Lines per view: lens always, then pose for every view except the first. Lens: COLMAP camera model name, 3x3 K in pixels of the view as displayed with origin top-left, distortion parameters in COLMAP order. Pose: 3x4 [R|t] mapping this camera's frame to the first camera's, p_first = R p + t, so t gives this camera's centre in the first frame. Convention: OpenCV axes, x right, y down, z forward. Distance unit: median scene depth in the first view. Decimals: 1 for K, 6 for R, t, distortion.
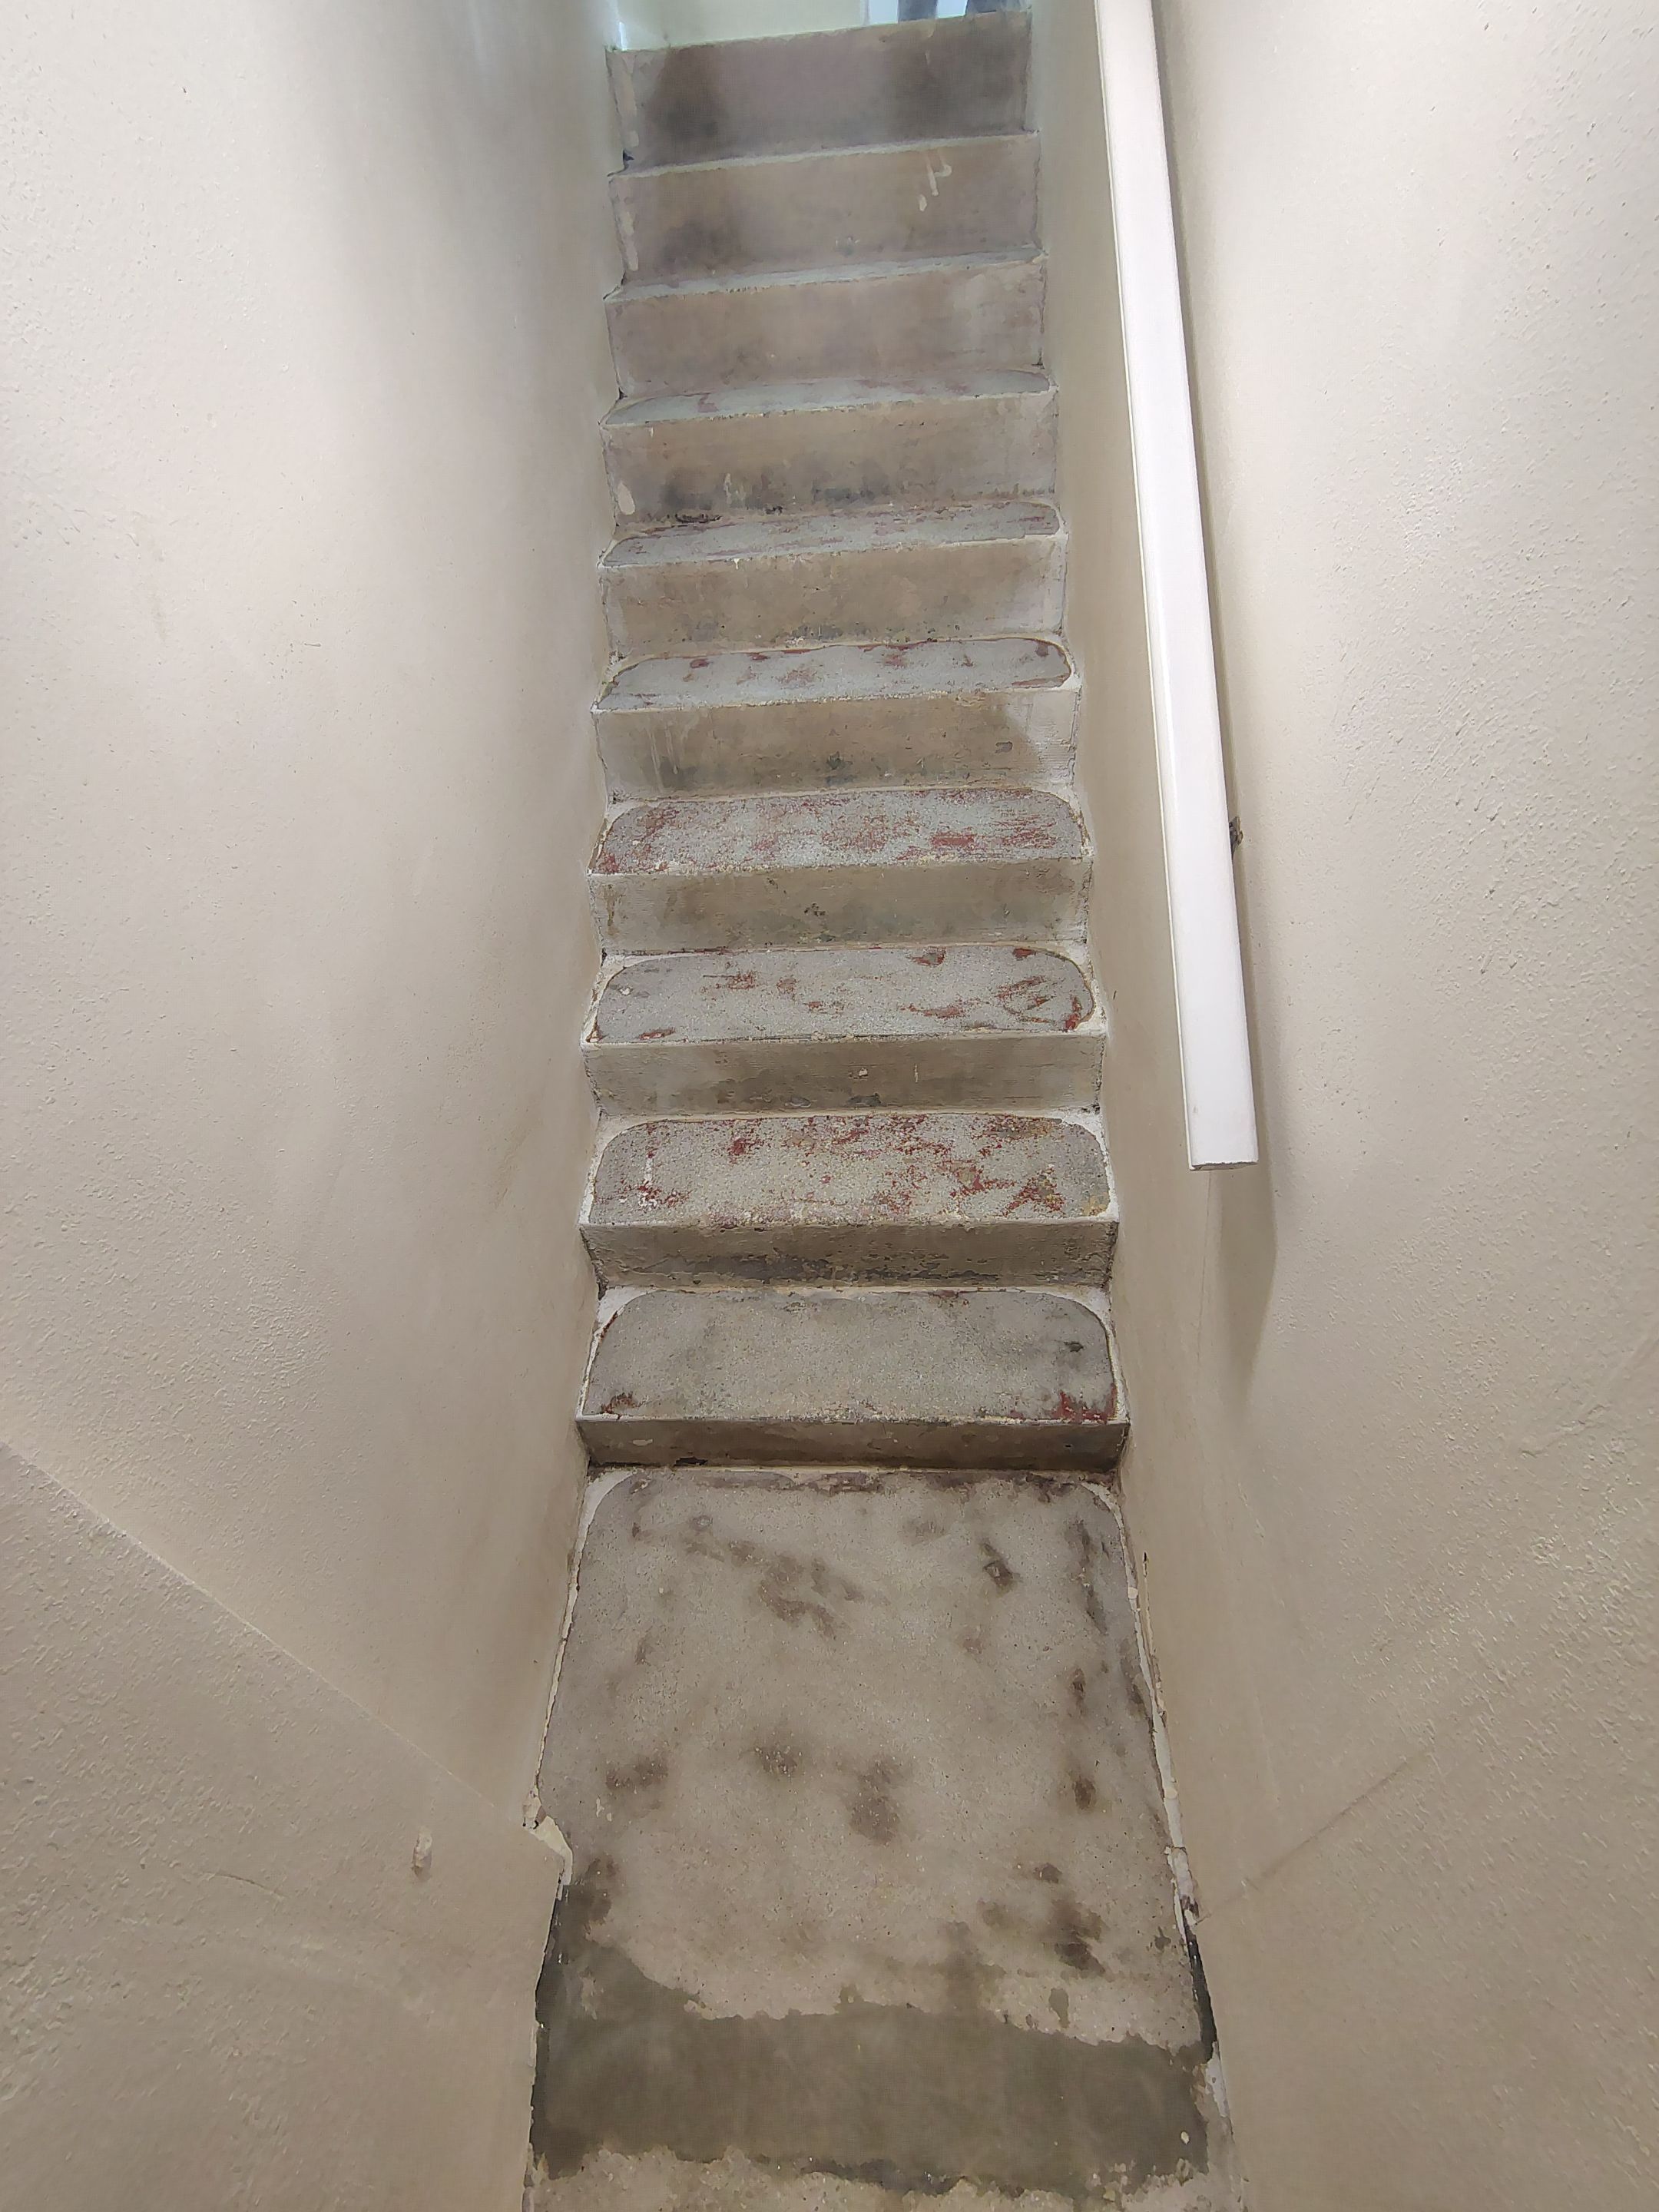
lens RADIAL K [[1034.1, 0, 828.7], [0, 1034.1, 1108.6], [0, 0, 1]] dist [-0.011060, 0.005262]
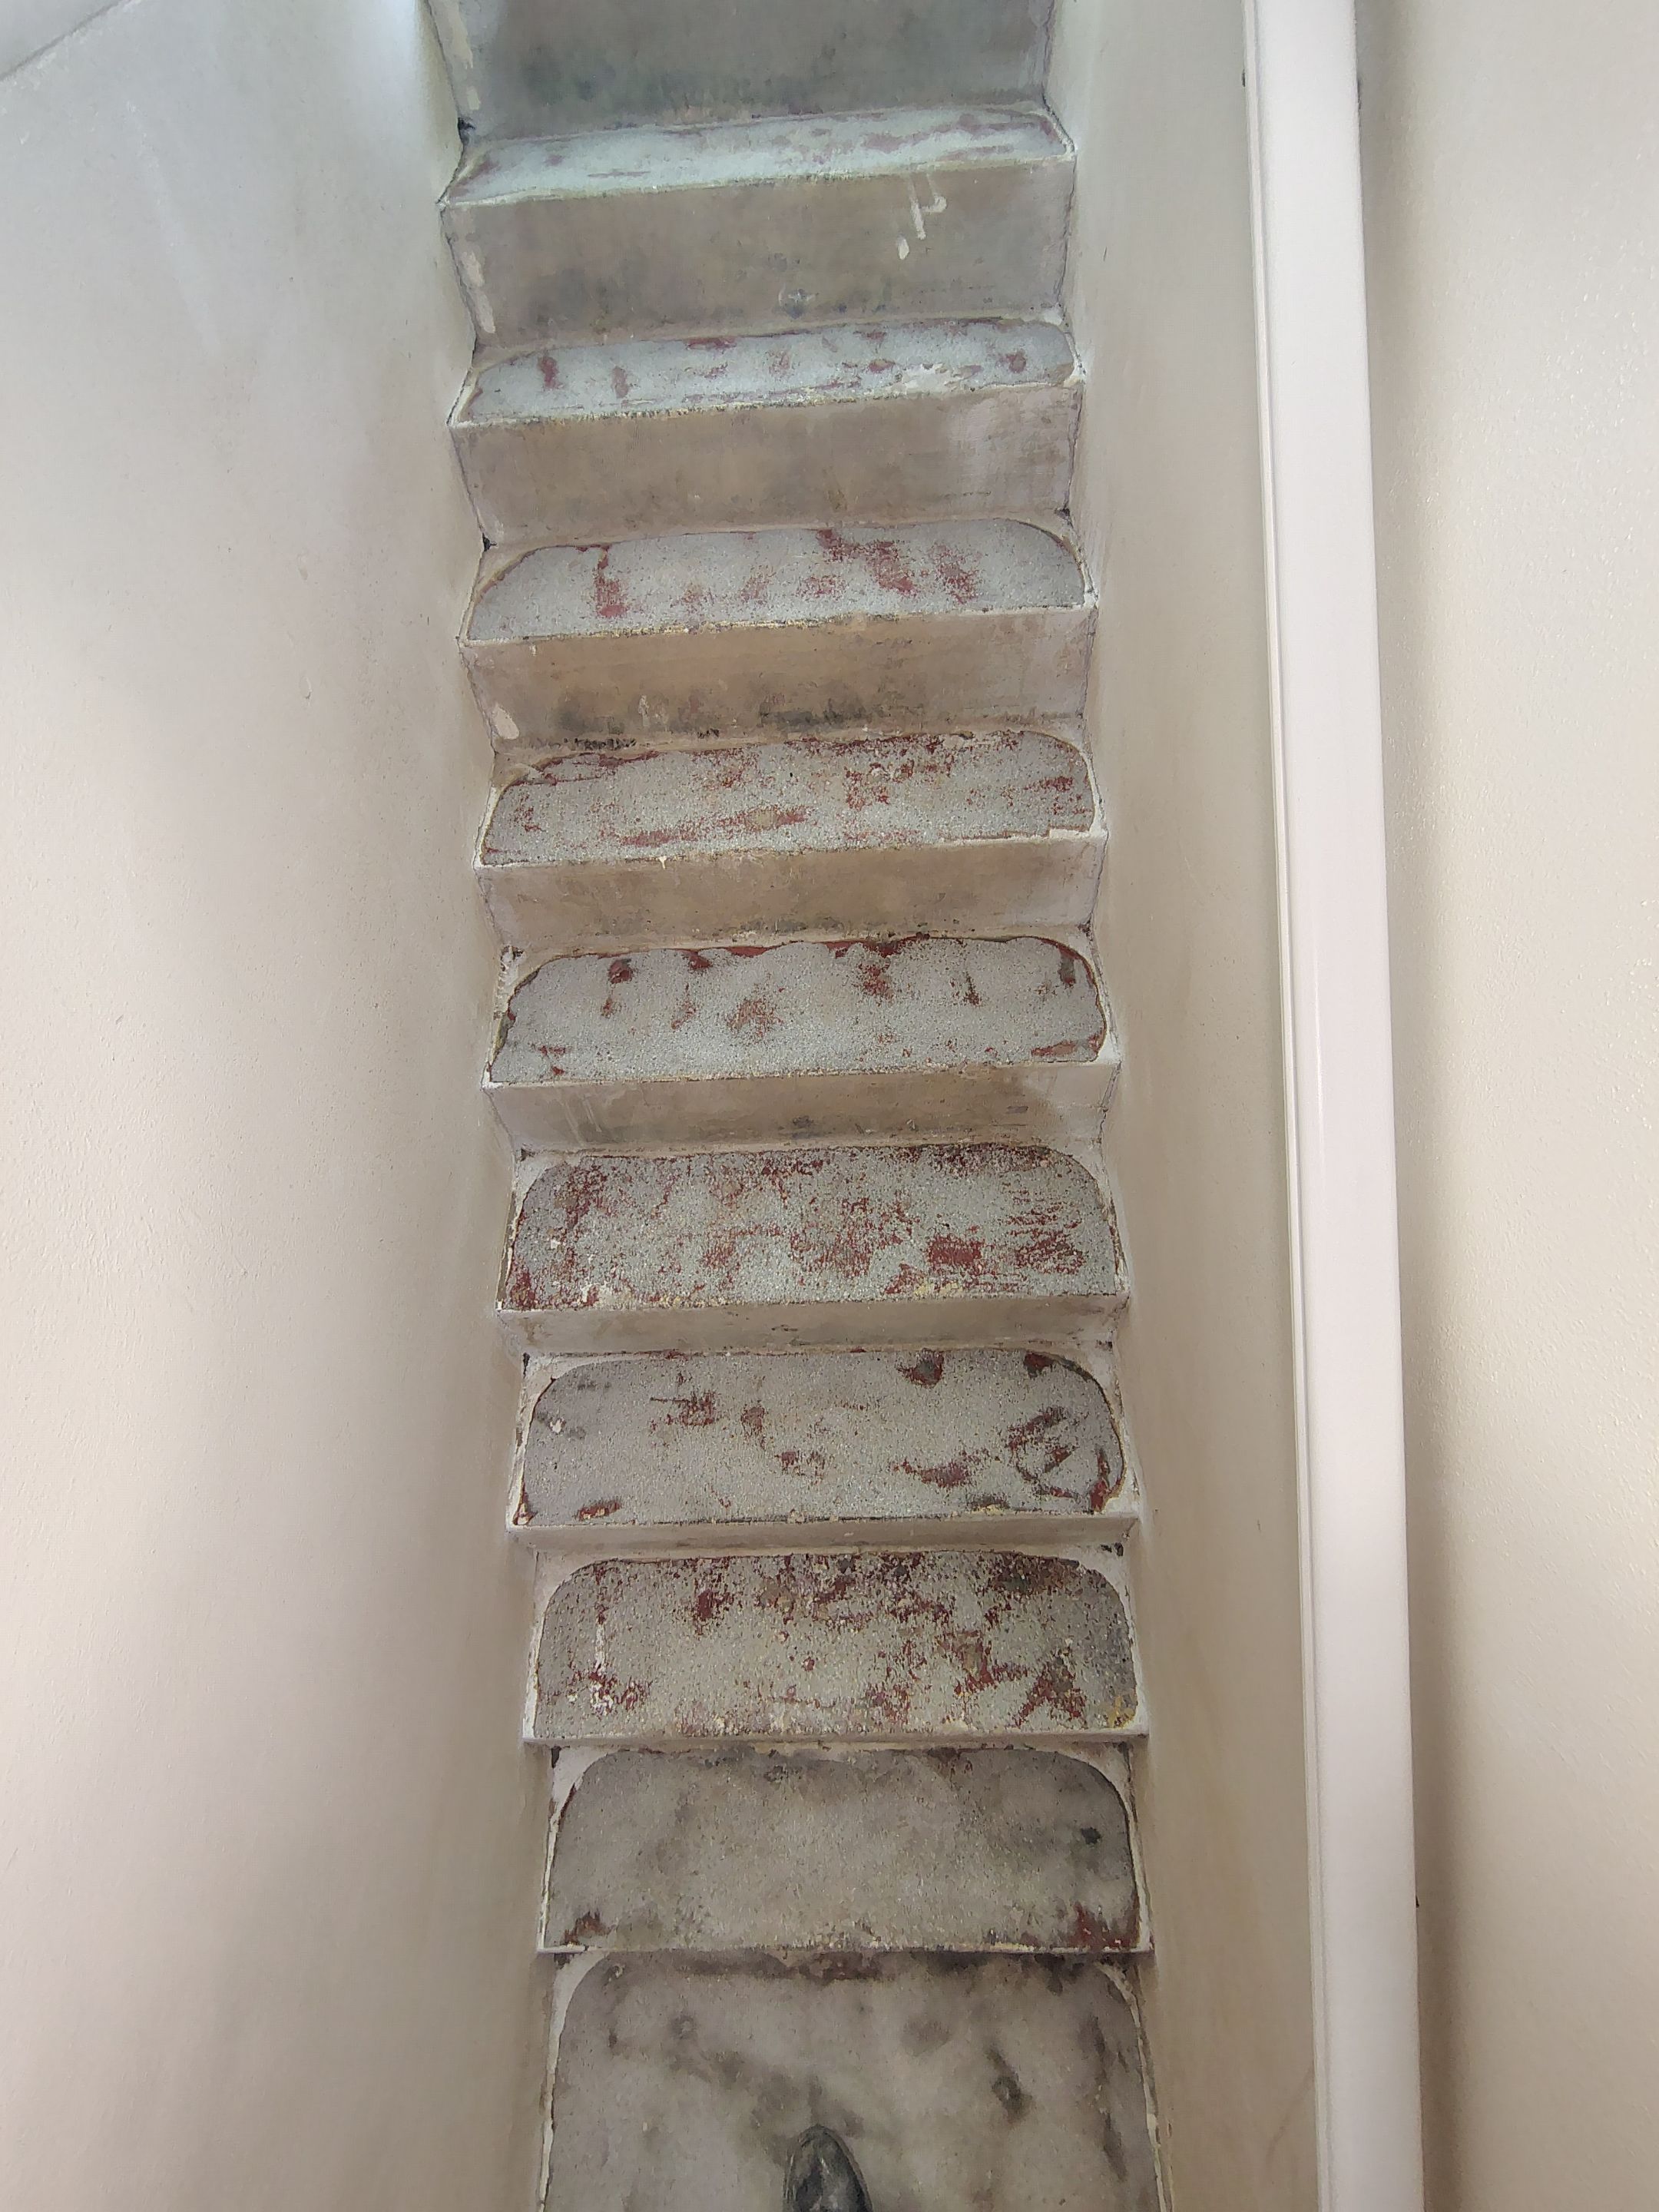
lens RADIAL K [[1034.1, 0, 826.6], [0, 1034.1, 1100.2], [0, 0, 1]] dist [-0.011060, 0.005262]
pose [[0.998361, -0.031600, 0.047718, -0.013541], [0.021276, 0.978922, 0.203126, -0.538931], [-0.053131, -0.201777, 0.977989, 0.244191]]
